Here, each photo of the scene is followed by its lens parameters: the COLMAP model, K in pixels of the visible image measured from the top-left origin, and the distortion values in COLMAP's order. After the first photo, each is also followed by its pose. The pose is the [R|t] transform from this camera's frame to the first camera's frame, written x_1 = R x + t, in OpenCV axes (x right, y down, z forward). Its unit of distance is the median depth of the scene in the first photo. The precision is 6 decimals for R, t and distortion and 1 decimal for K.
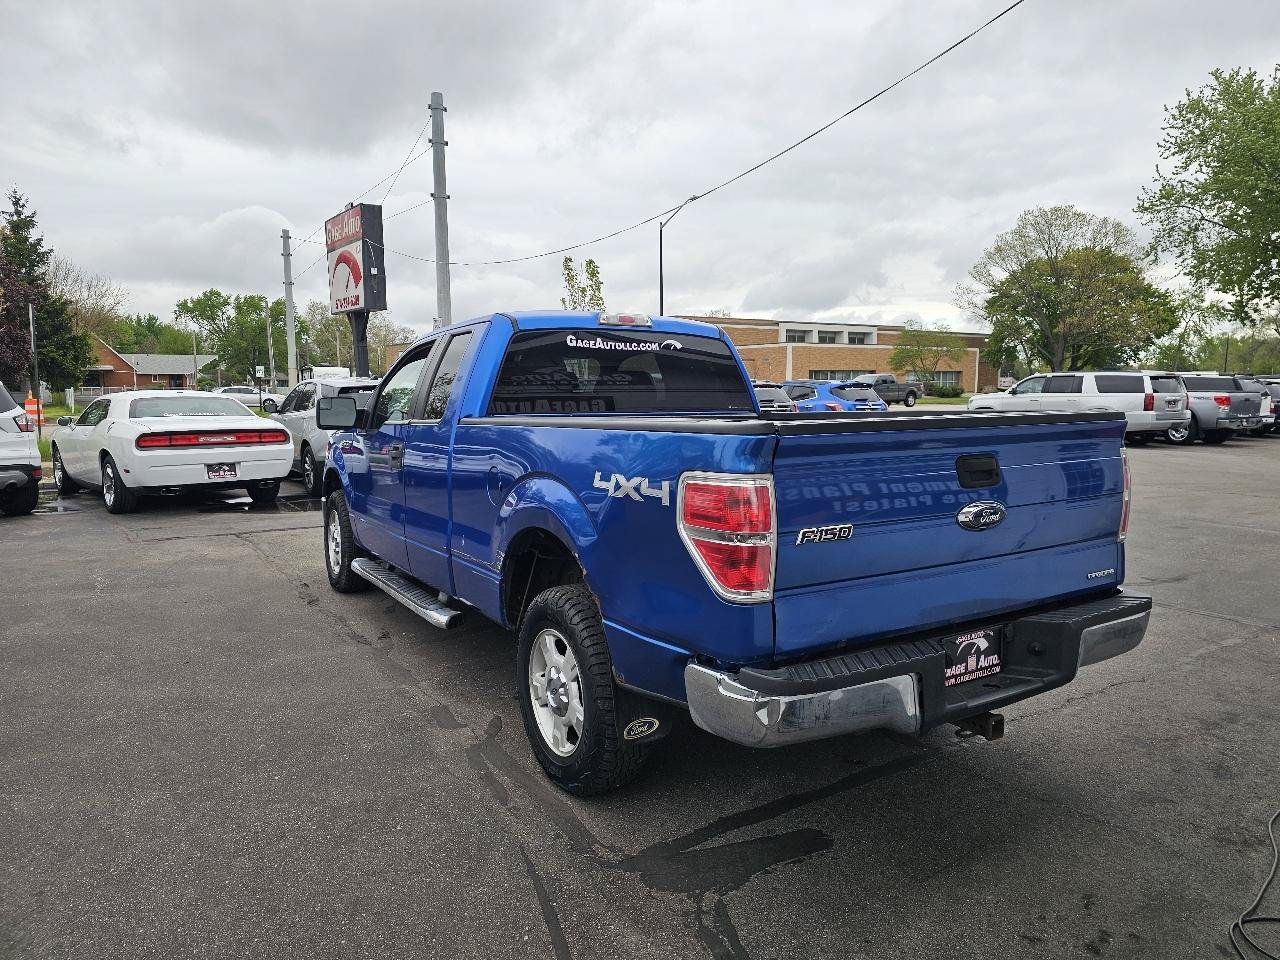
lens RADIAL K [[850.3, 0, 645.6], [0, 850.3, 474.2], [0, 0, 1]] dist [0.056099, -0.049345]
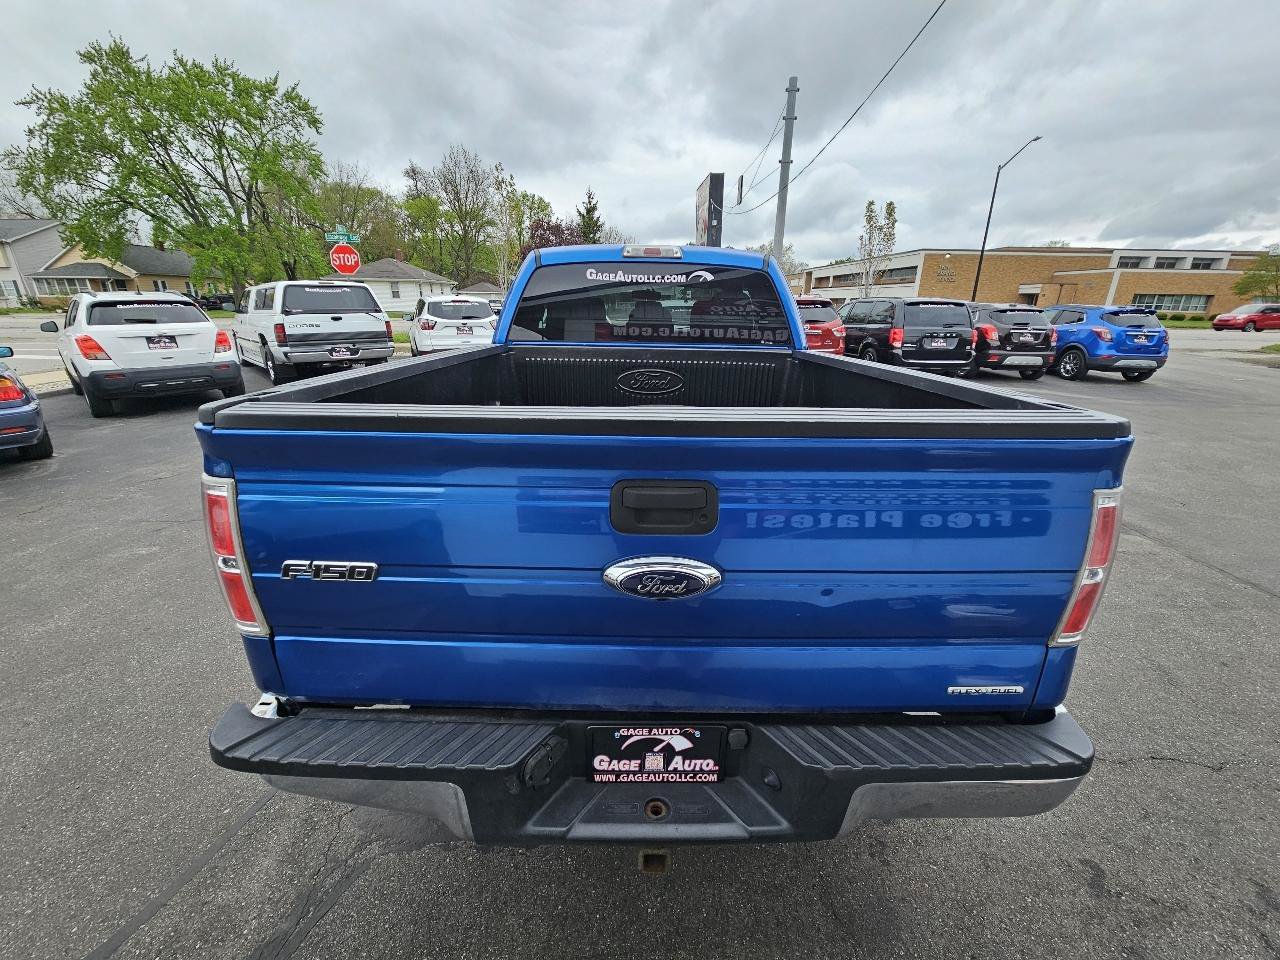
lens RADIAL K [[519.1, 0, 640.0], [0, 519.1, 480.0], [0, 0, 1]] dist [-0.000319, -0.000843]
pose [[0.847588, 0.183869, -0.497782, 0.079314], [-0.067515, 0.967794, 0.242520, -0.015434], [0.526343, -0.171949, 0.832704, 0.100178]]
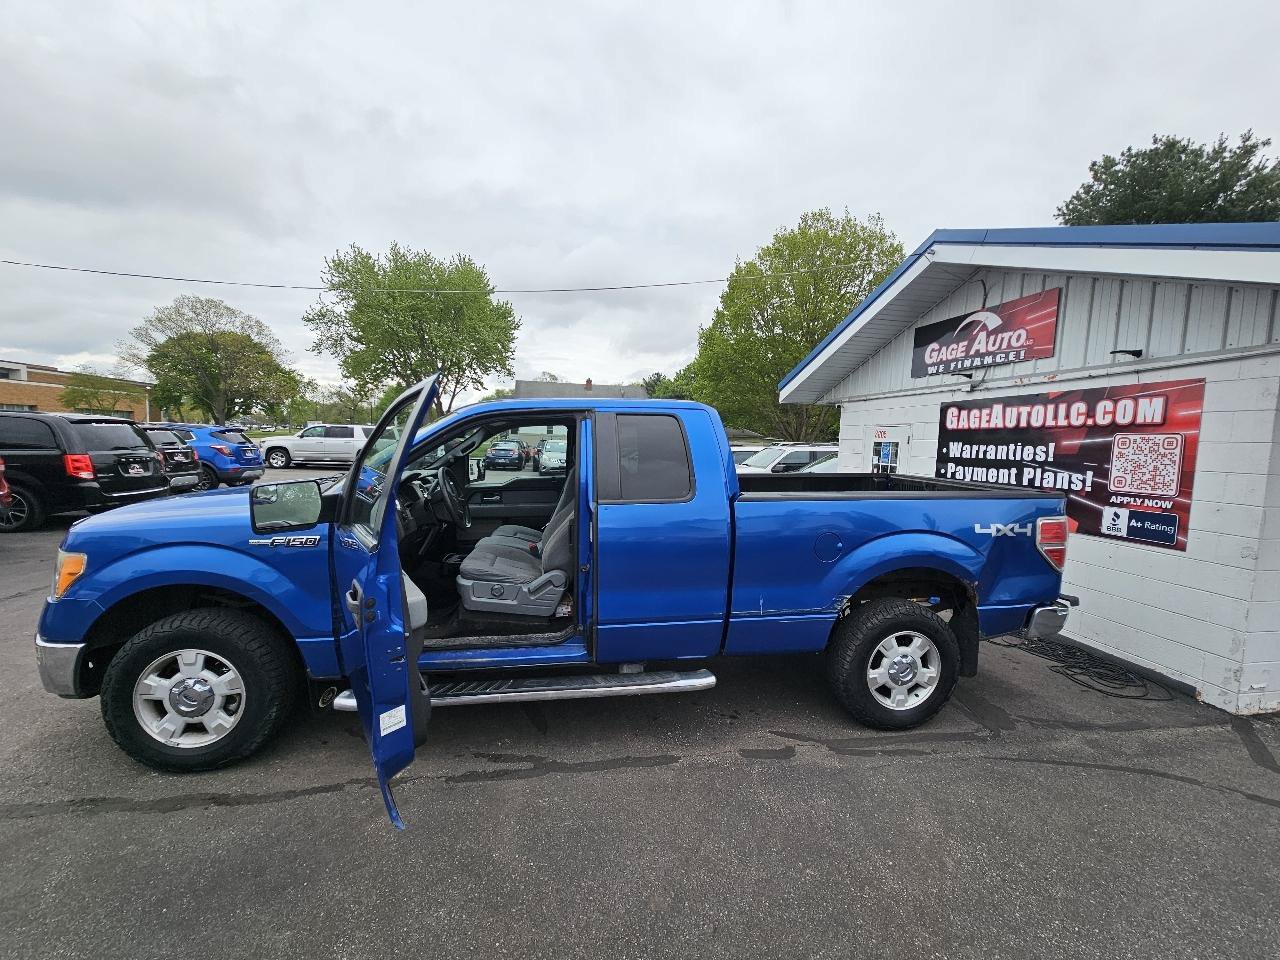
lens RADIAL K [[517.5, 0, 638.4], [0, 517.5, 484.9], [0, 0, 1]] dist [-0.002175, 0.000050]
pose [[0.390047, -0.064031, 0.918566, -0.189960], [0.058250, 0.997297, 0.044785, -0.025071], [-0.918951, 0.036038, 0.392723, 0.179025]]
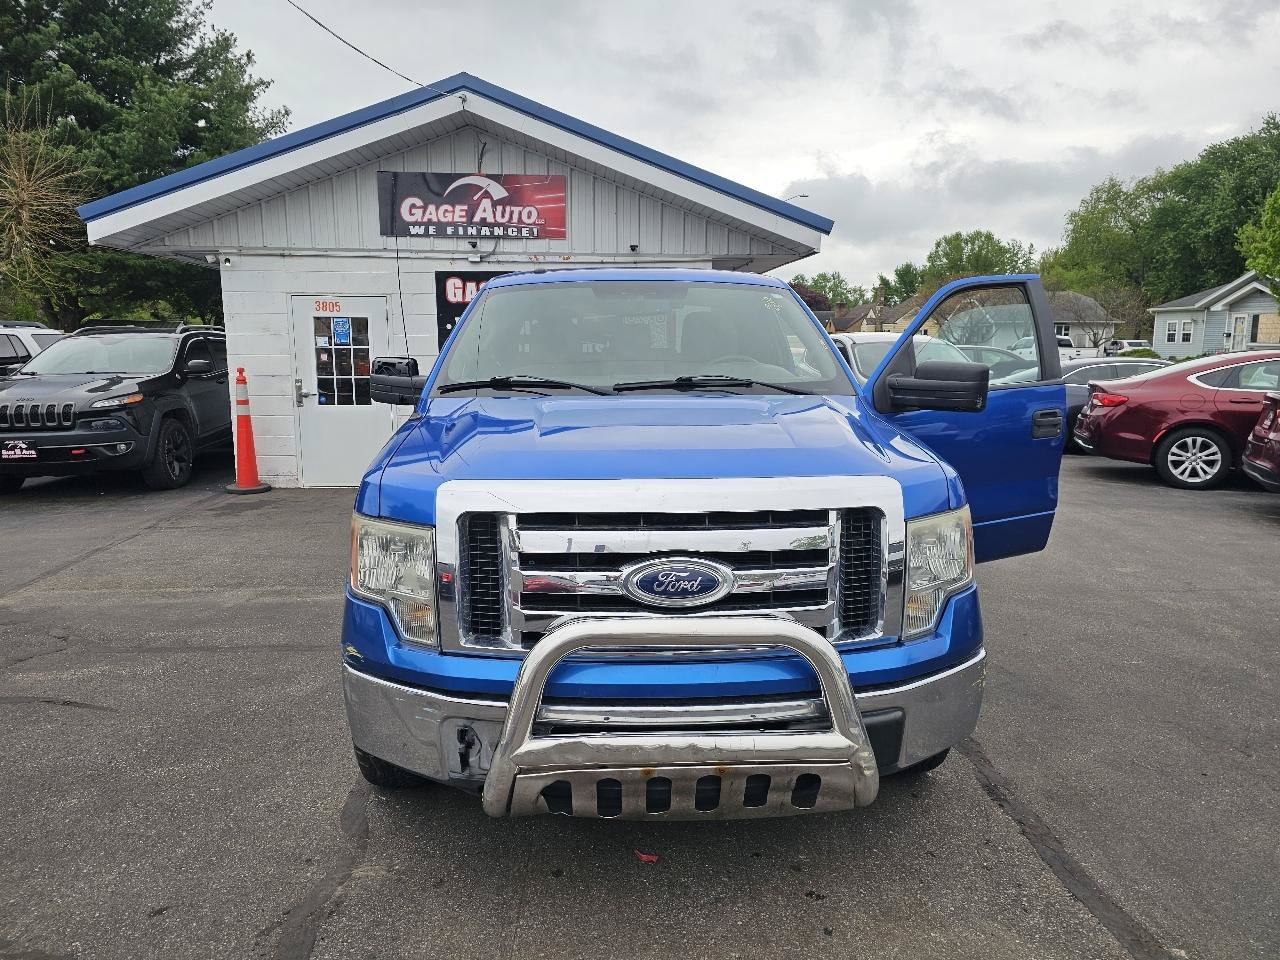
lens RADIAL K [[866.2, 0, 640.0], [0, 866.2, 480.0], [0, 0, 1]] dist [0.024853, -0.001759]
pose [[-0.873331, -0.078075, 0.480829, -0.150936], [0.046753, 0.969081, 0.242272, -0.048992], [-0.484878, 0.234064, -0.842679, 0.488098]]
